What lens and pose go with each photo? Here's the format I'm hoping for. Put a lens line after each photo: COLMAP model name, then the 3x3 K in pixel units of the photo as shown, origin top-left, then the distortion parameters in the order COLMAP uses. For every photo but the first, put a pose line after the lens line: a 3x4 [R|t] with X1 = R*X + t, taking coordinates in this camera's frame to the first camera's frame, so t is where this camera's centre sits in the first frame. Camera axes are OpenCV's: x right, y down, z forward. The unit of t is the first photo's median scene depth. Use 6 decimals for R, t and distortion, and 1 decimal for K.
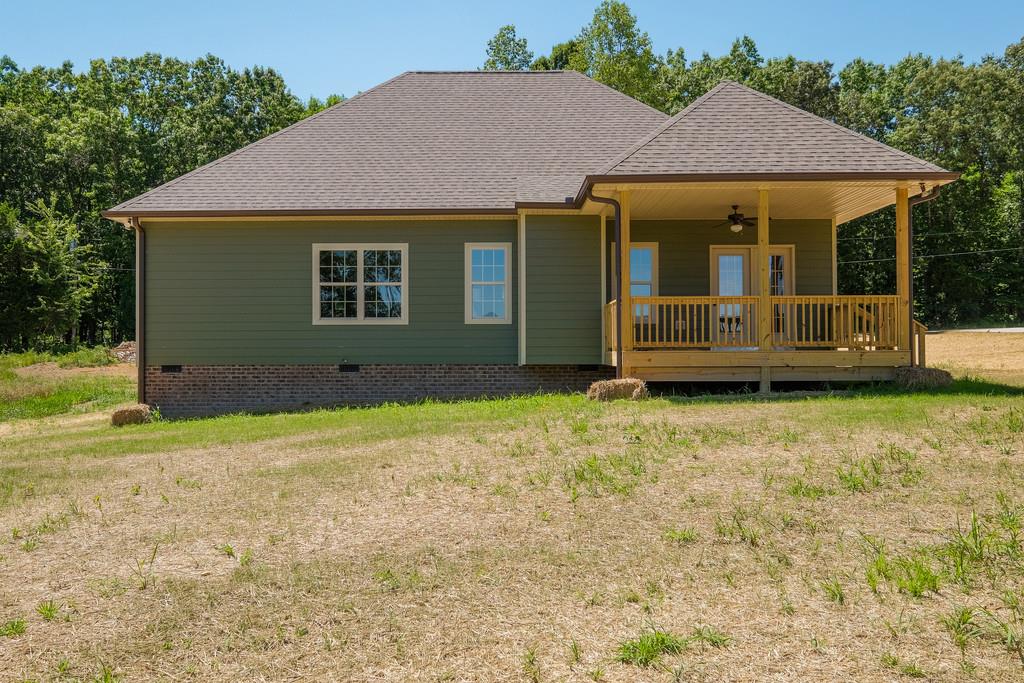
lens RADIAL K [[924.1, 0, 511.9], [0, 924.1, 343.1], [0, 0, 1]] dist [0.000946, -0.000818]
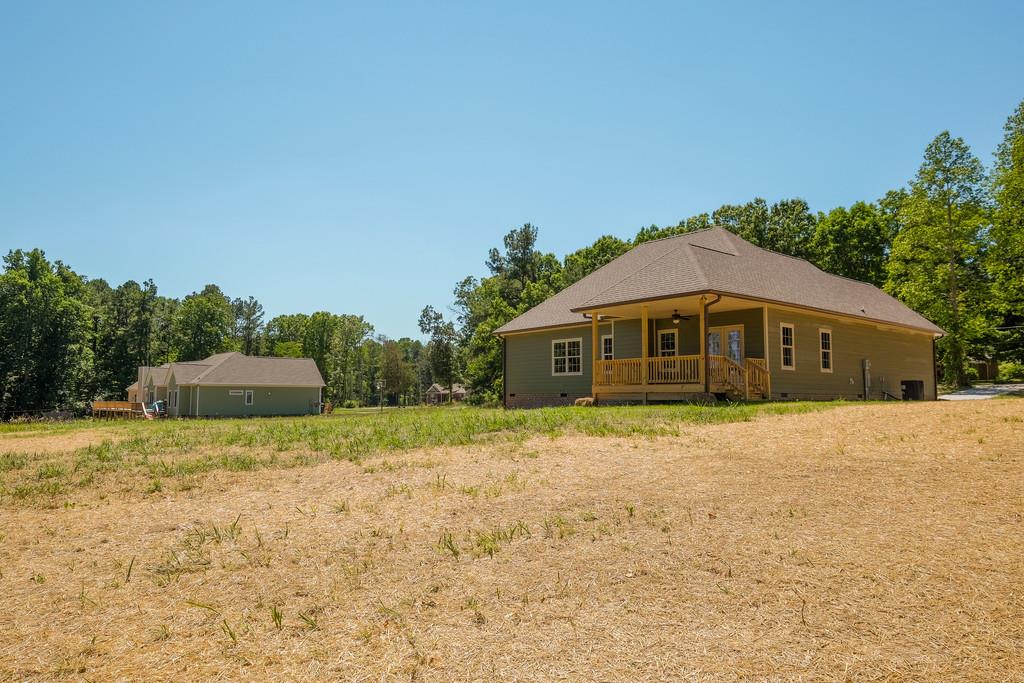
lens RADIAL K [[677.9, 0, 512.4], [0, 677.9, 341.8], [0, 0, 1]] dist [0.004737, 0.000334]
pose [[0.632414, -0.057654, -0.772482, 1.009017], [0.009773, 0.997741, -0.066465, 0.005876], [0.774569, 0.034484, 0.631549, -0.126853]]
